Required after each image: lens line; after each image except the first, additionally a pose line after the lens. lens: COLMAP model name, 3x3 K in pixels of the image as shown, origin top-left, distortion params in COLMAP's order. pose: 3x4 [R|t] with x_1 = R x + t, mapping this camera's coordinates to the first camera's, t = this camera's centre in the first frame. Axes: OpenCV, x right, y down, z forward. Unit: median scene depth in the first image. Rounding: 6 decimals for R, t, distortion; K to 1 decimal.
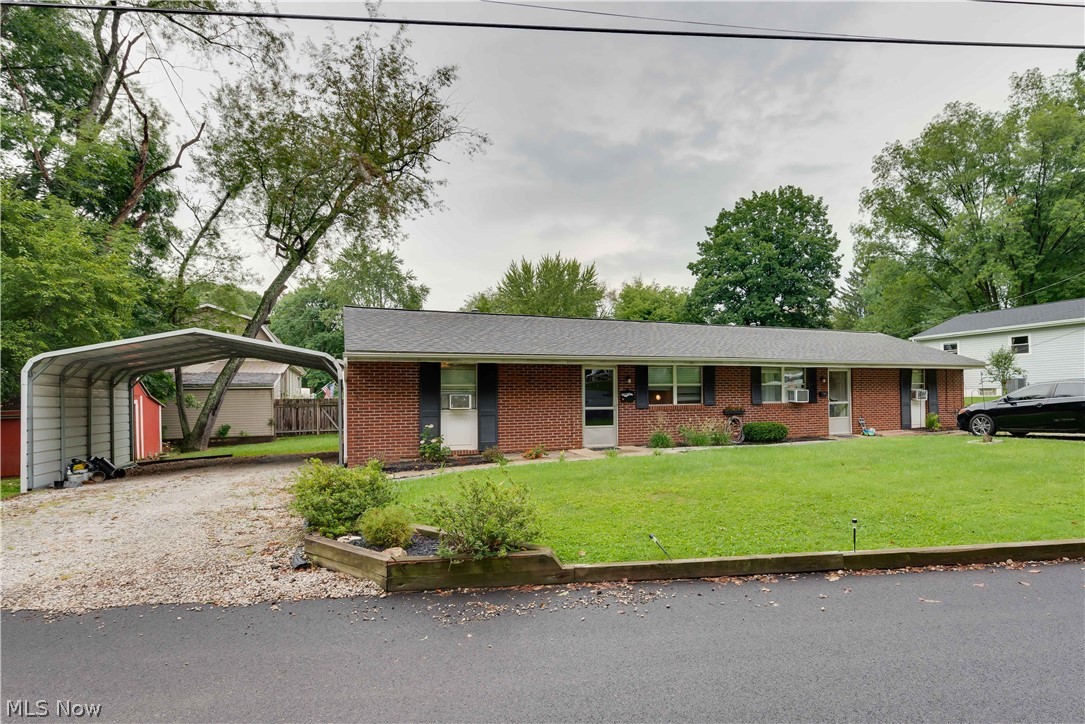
lens RADIAL K [[473.2, 0, 549.3], [0, 473.2, 398.7], [0, 0, 1]] dist [0.003811, 0.000028]
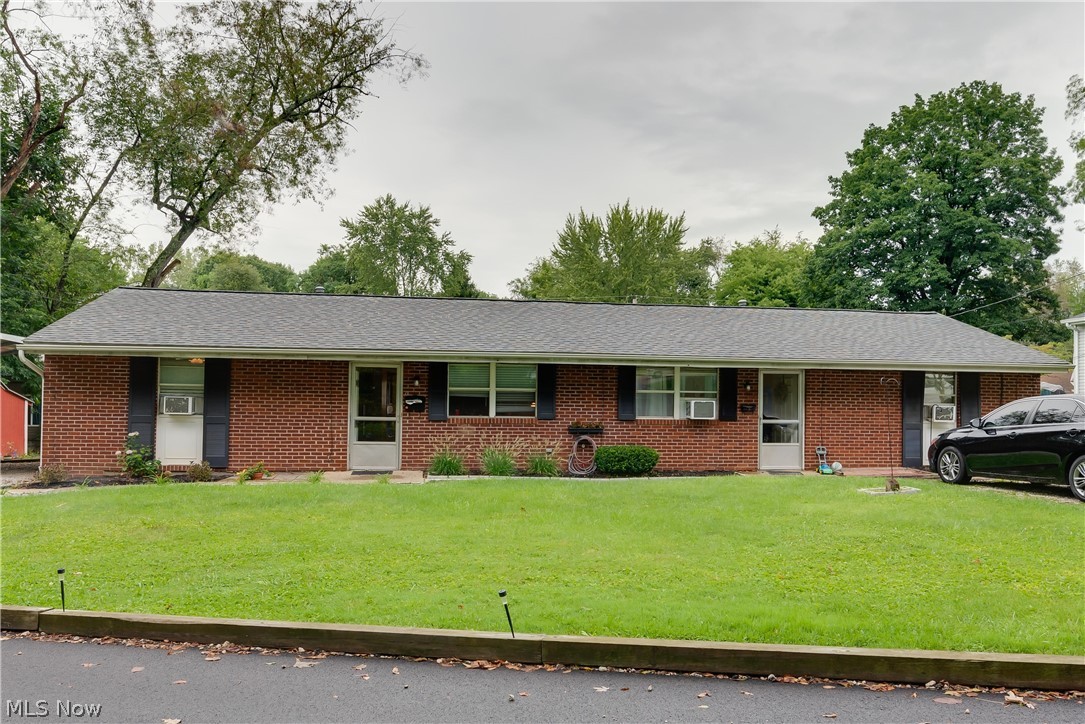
lens RADIAL K [[649.1, 0, 531.9], [0, 649.1, 404.6], [0, 0, 1]] dist [-0.000849, -0.000054]
pose [[0.973712, 0.025202, -0.226383, 0.527490], [-0.024419, 0.999682, 0.006261, -0.013464], [0.226469, -0.000569, 0.974018, 0.044166]]
